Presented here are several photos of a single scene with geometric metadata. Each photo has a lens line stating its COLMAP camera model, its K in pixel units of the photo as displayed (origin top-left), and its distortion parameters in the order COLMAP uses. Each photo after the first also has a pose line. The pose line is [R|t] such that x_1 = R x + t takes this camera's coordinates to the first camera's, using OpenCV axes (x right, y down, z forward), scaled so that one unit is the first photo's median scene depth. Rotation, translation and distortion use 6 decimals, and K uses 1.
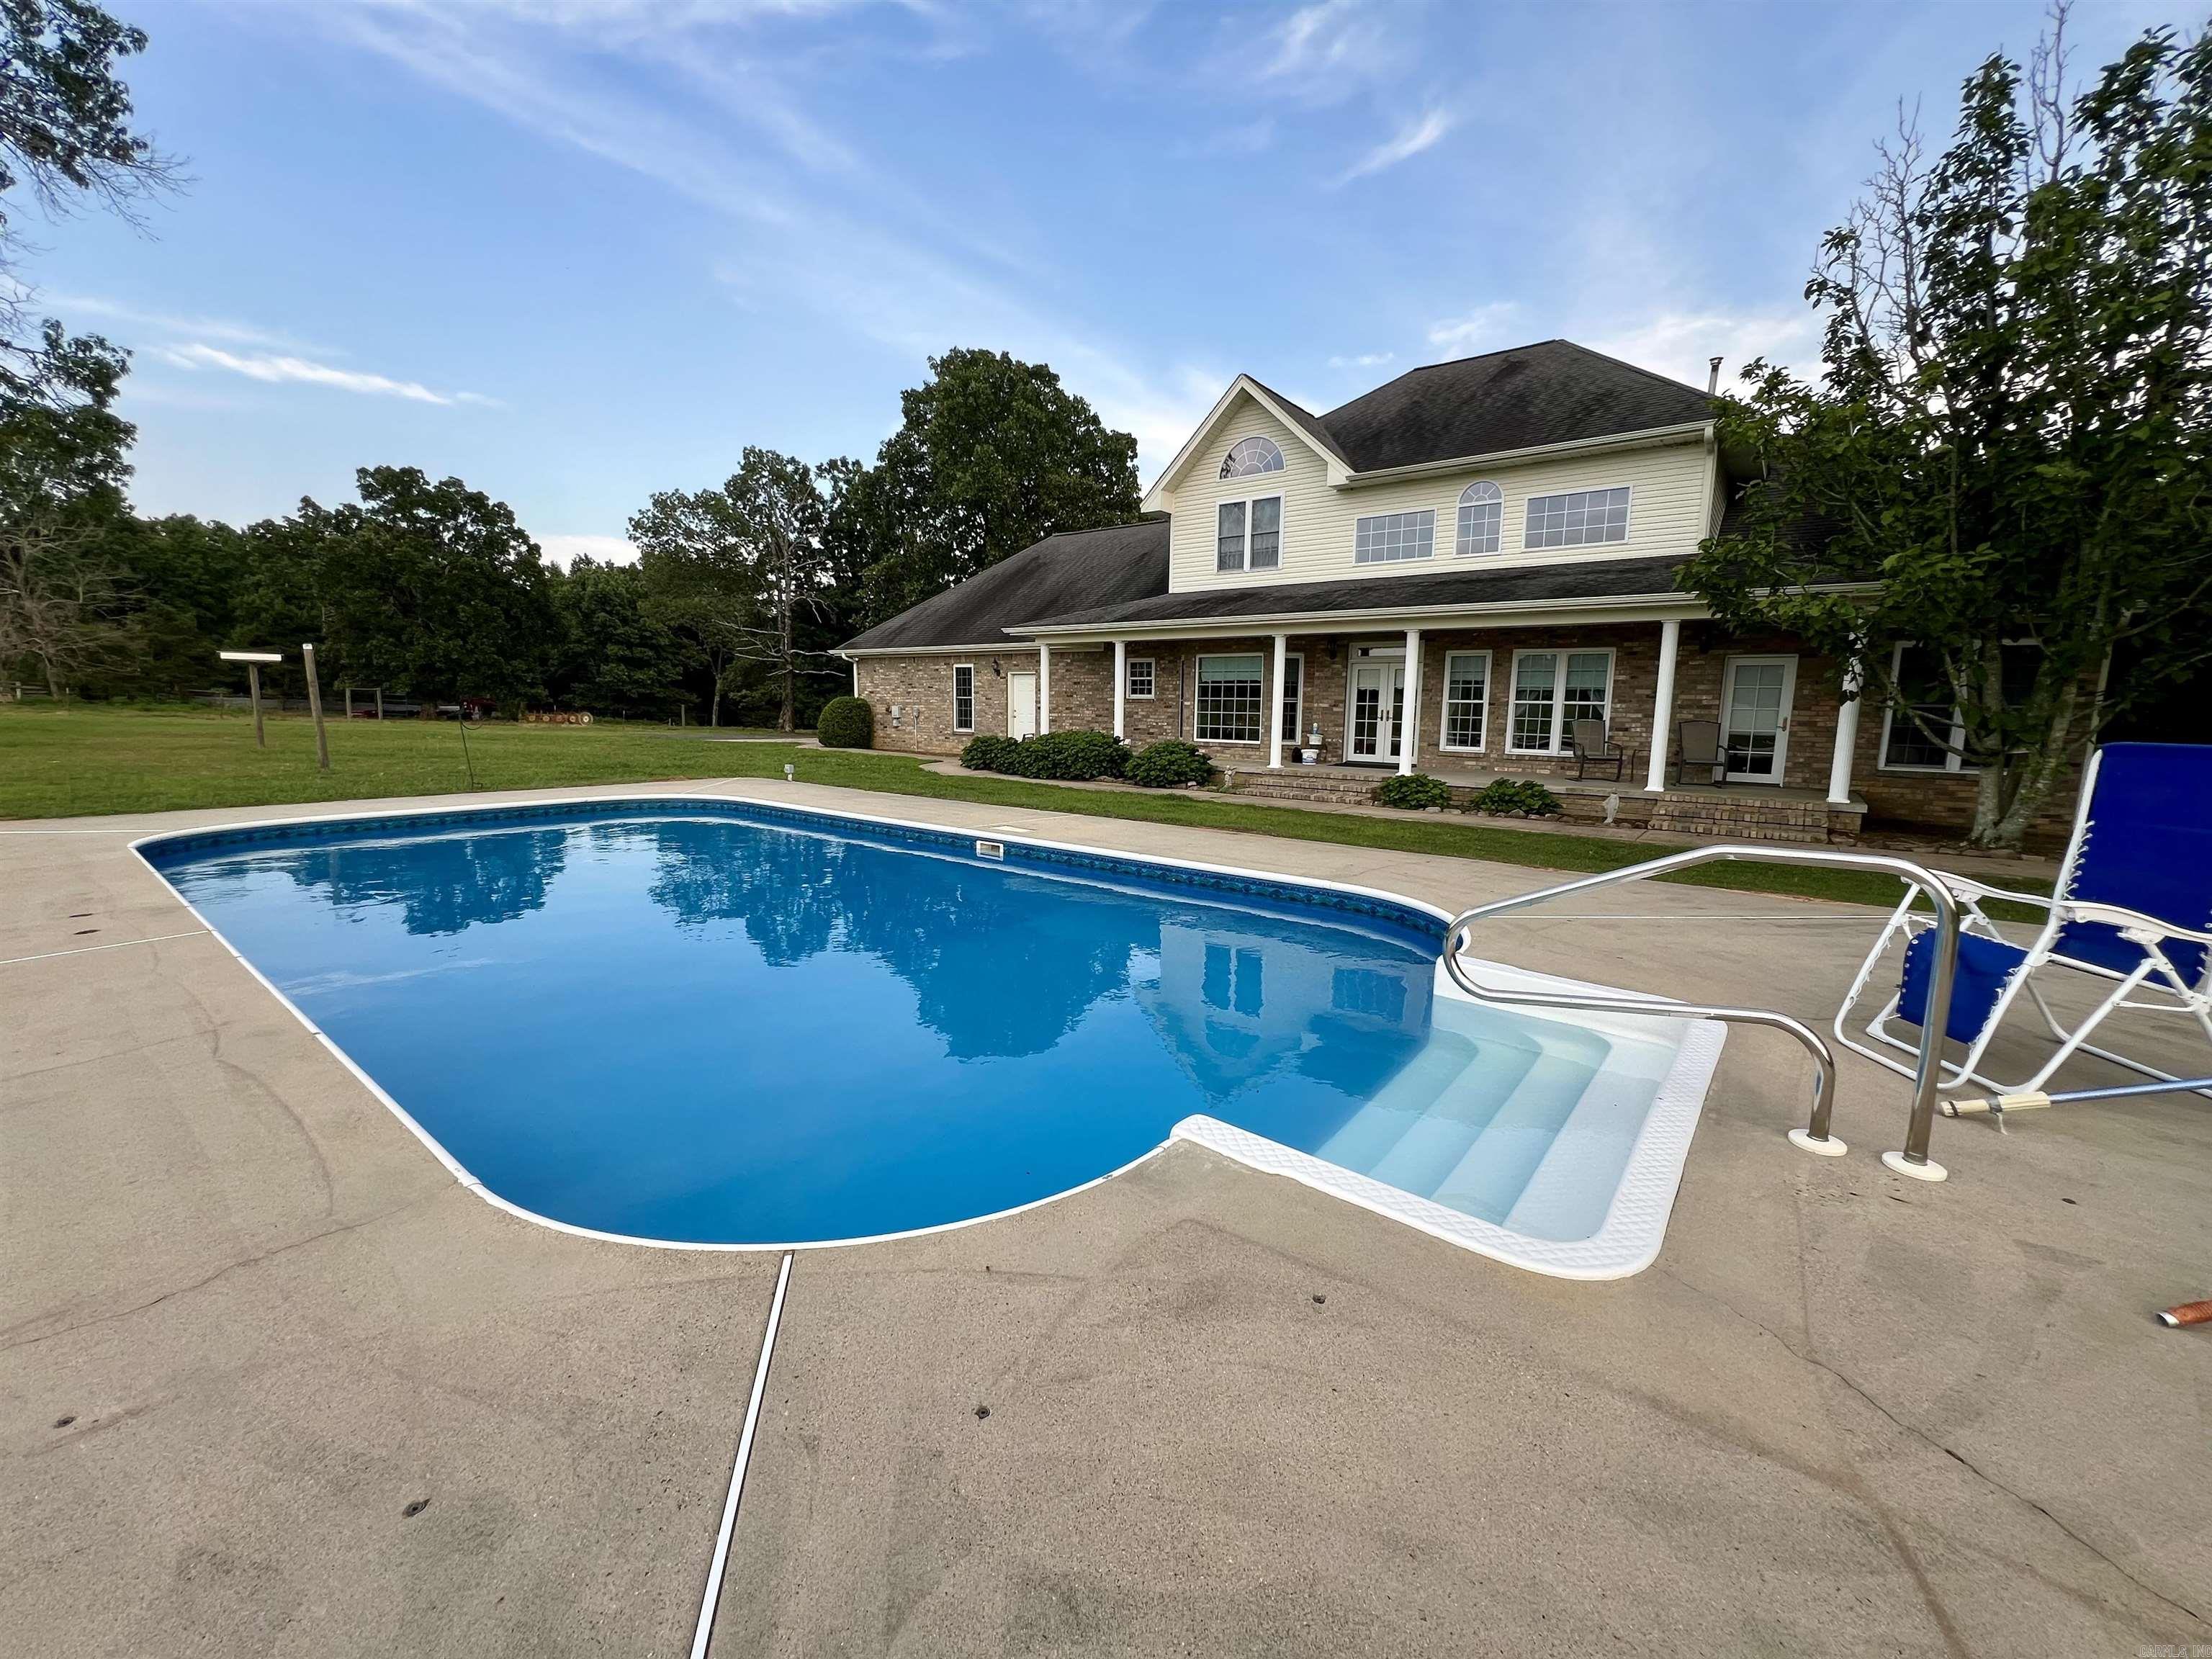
lens RADIAL K [[887.2, 0, 1106.0], [0, 887.2, 829.5], [0, 0, 1]] dist [-0.000652, -0.000349]
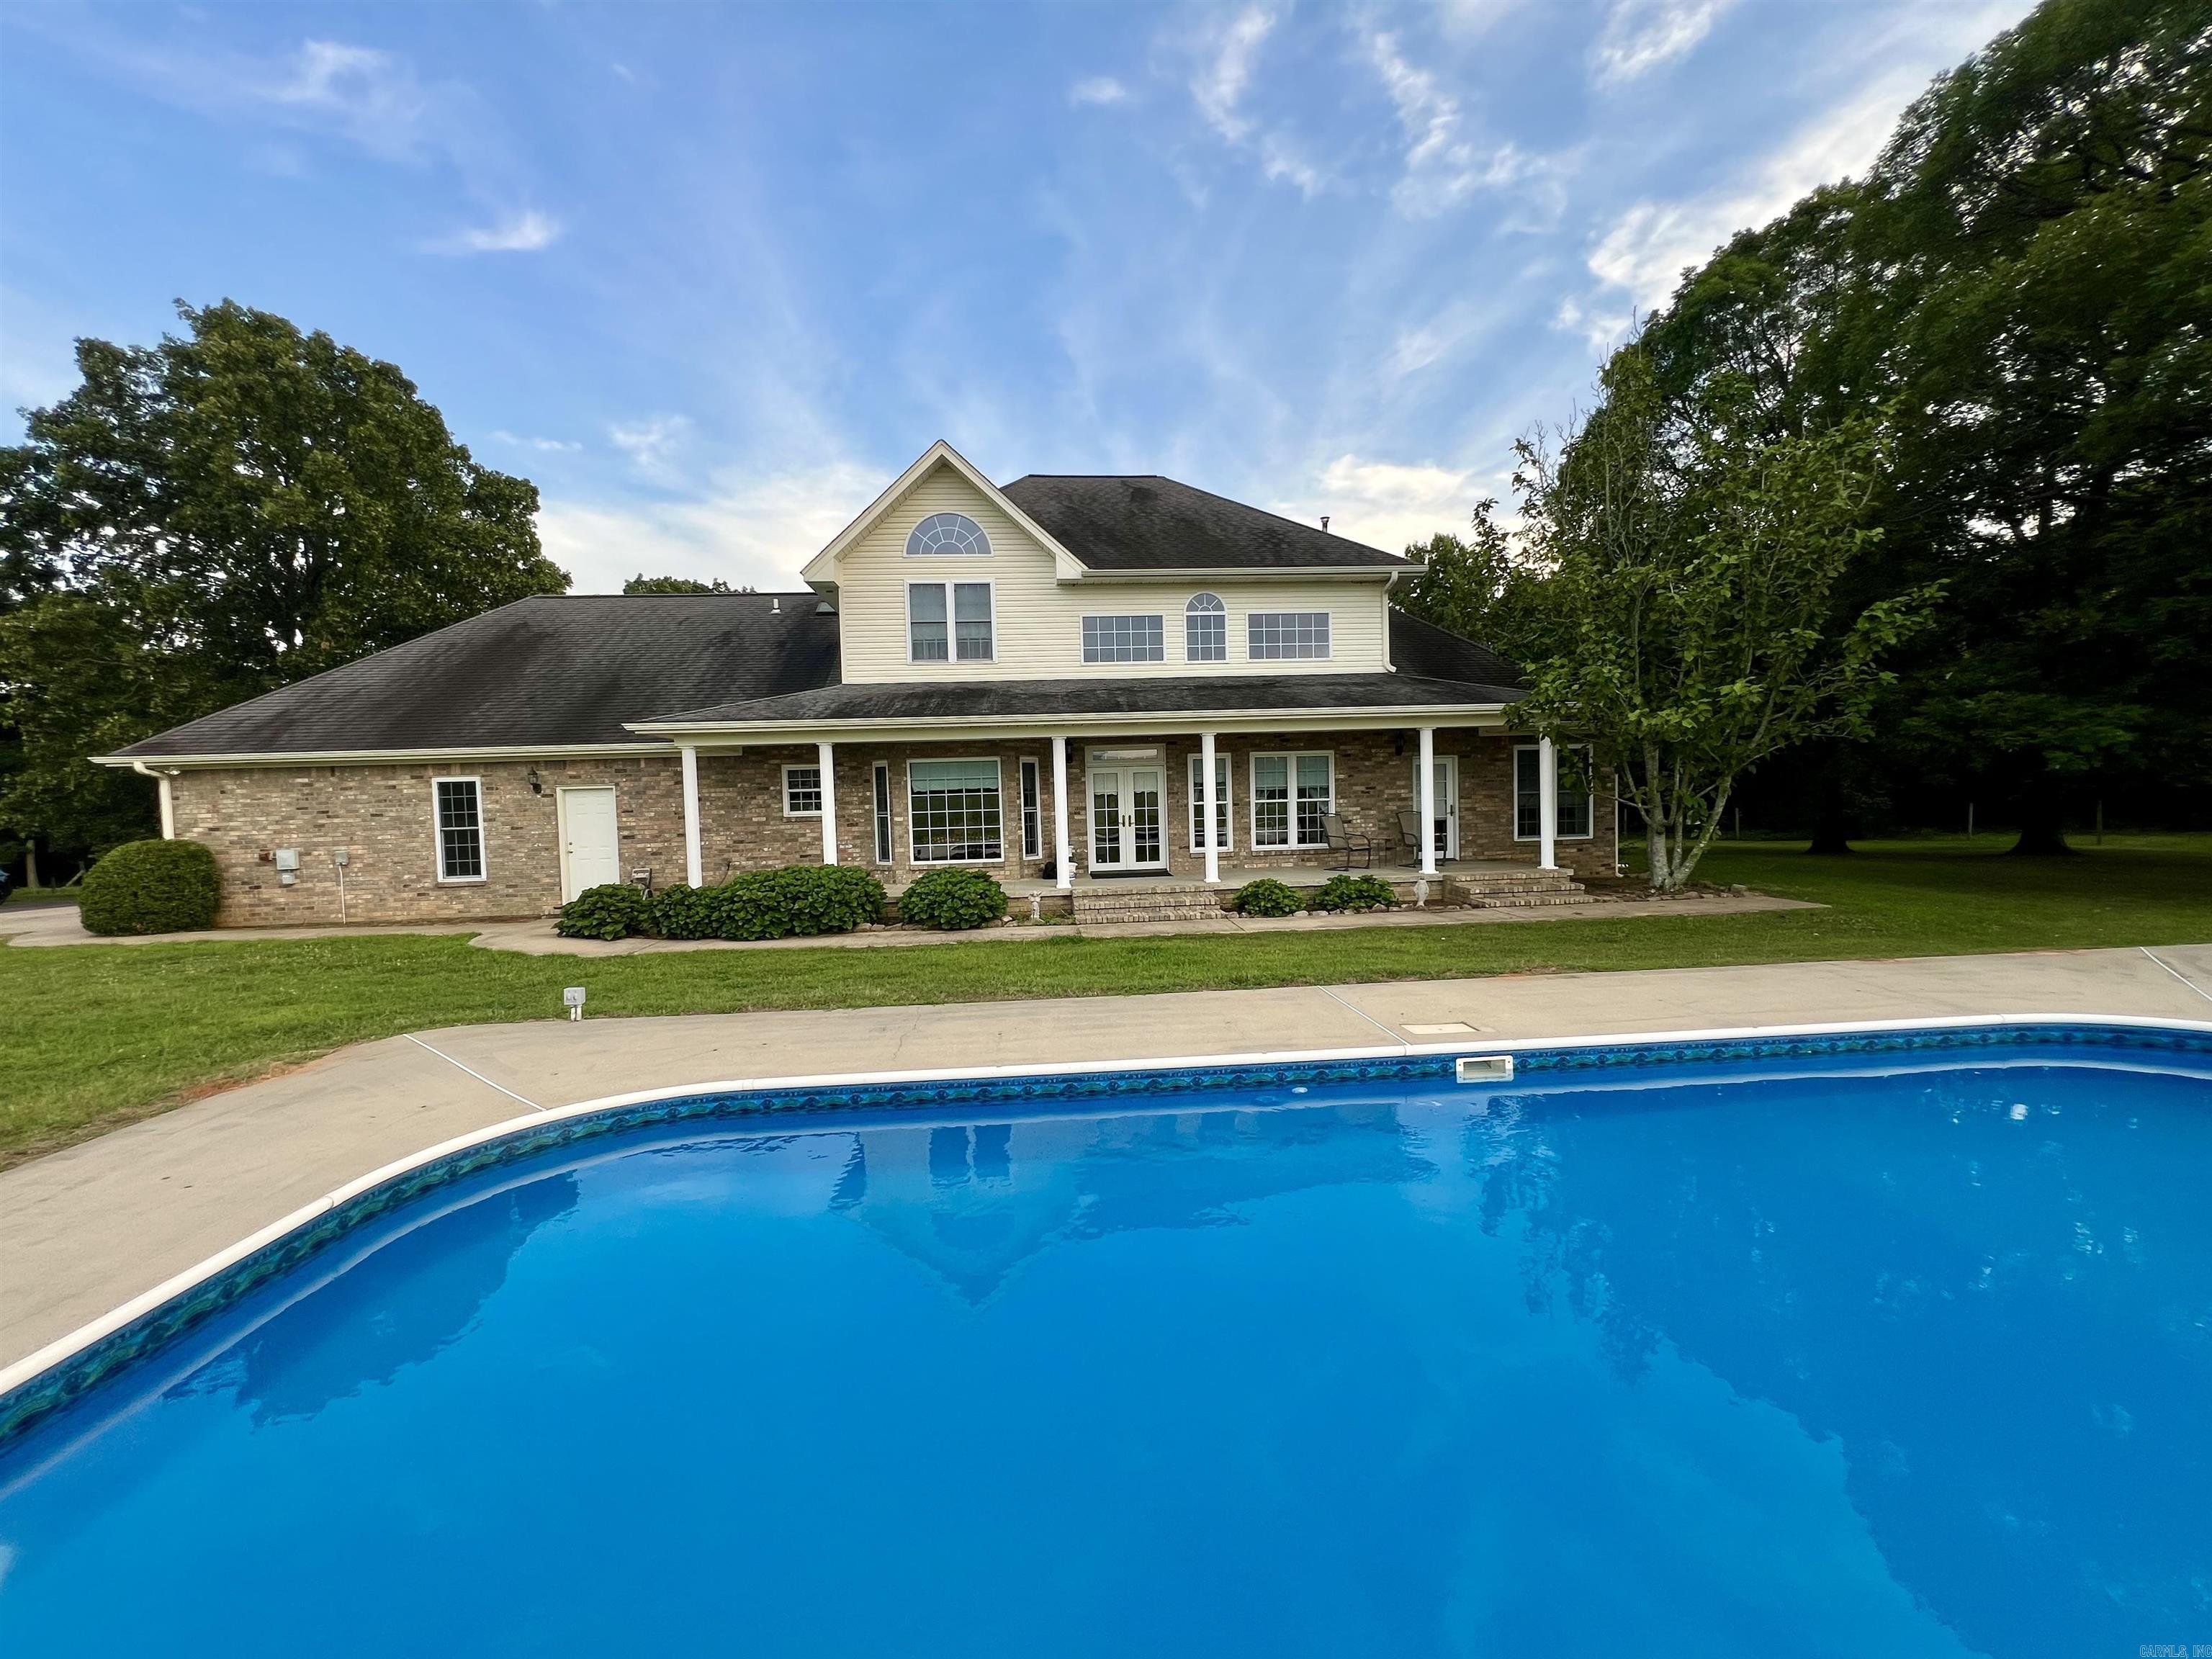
lens RADIAL K [[887.2, 0, 1106.0], [0, 887.2, 829.5], [0, 0, 1]] dist [-0.000652, -0.000349]
pose [[0.739640, -0.062856, 0.670061, -0.325490], [0.136030, 0.989042, -0.057377, -0.064528], [-0.659112, 0.133587, 0.740085, 0.297233]]
